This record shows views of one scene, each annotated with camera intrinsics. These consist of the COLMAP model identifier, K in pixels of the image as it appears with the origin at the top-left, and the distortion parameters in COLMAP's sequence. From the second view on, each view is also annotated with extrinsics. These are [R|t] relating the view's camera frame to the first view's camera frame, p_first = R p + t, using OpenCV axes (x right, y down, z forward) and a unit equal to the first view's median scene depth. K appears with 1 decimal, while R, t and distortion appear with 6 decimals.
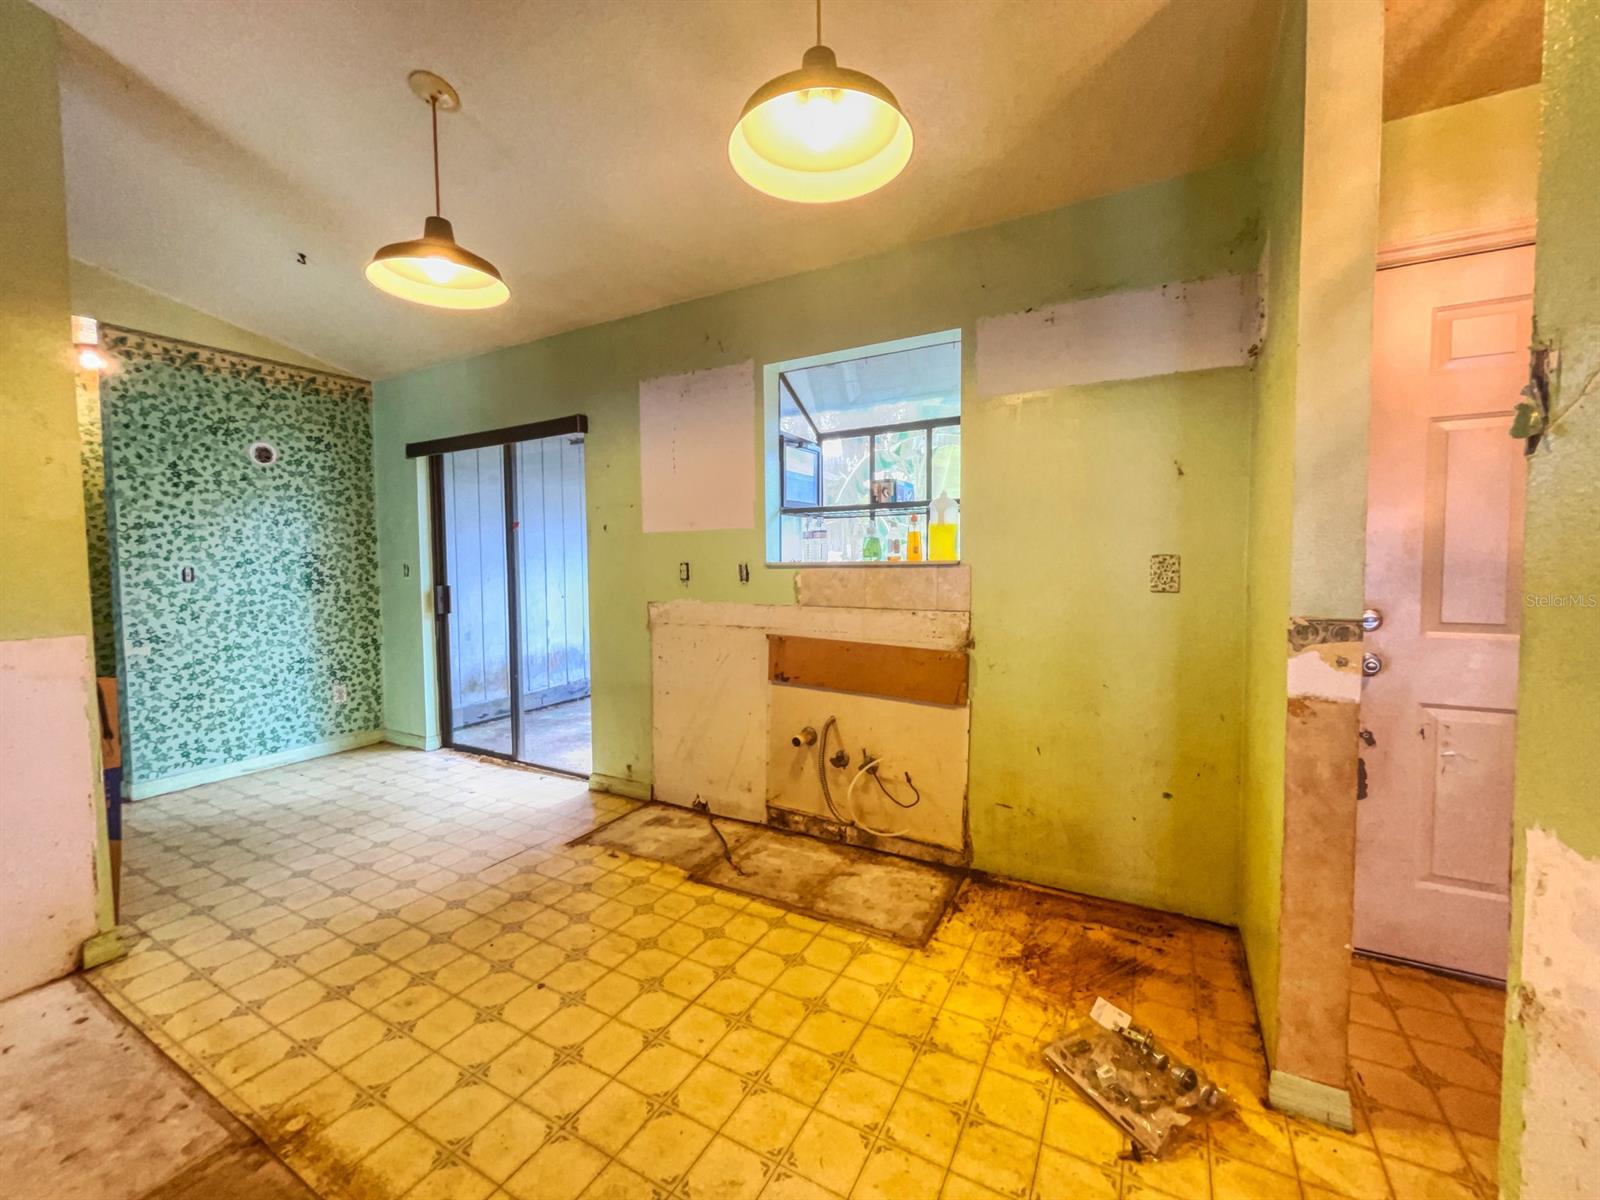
lens RADIAL K [[652.2, 0, 792.6], [0, 652.2, 588.2], [0, 0, 1]] dist [0.011791, -0.003945]
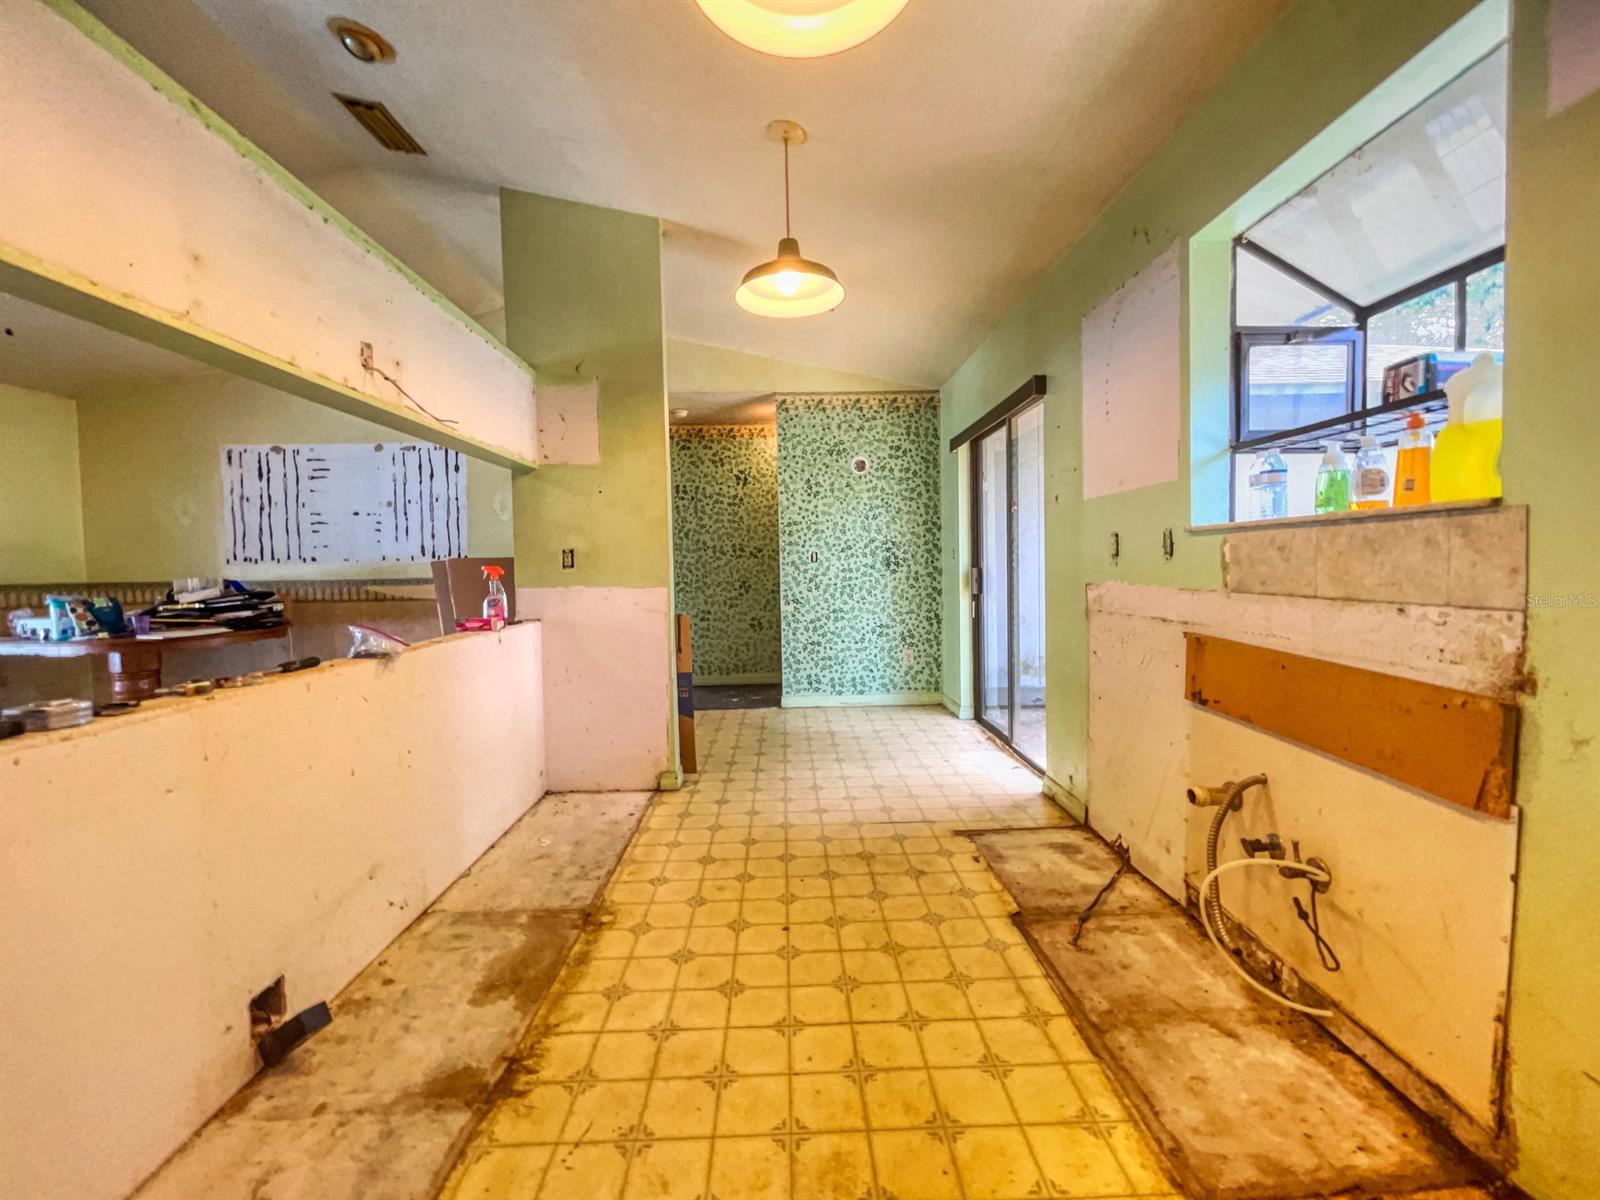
lens RADIAL K [[655.6, 0, 800.5], [0, 655.6, 585.3], [0, 0, 1]] dist [-0.000191, -0.000078]
pose [[0.518877, 0.027625, -0.854402, 0.284140], [-0.023622, 0.999559, 0.017973, 0.015902], [0.854522, 0.010857, 0.519301, 0.248482]]
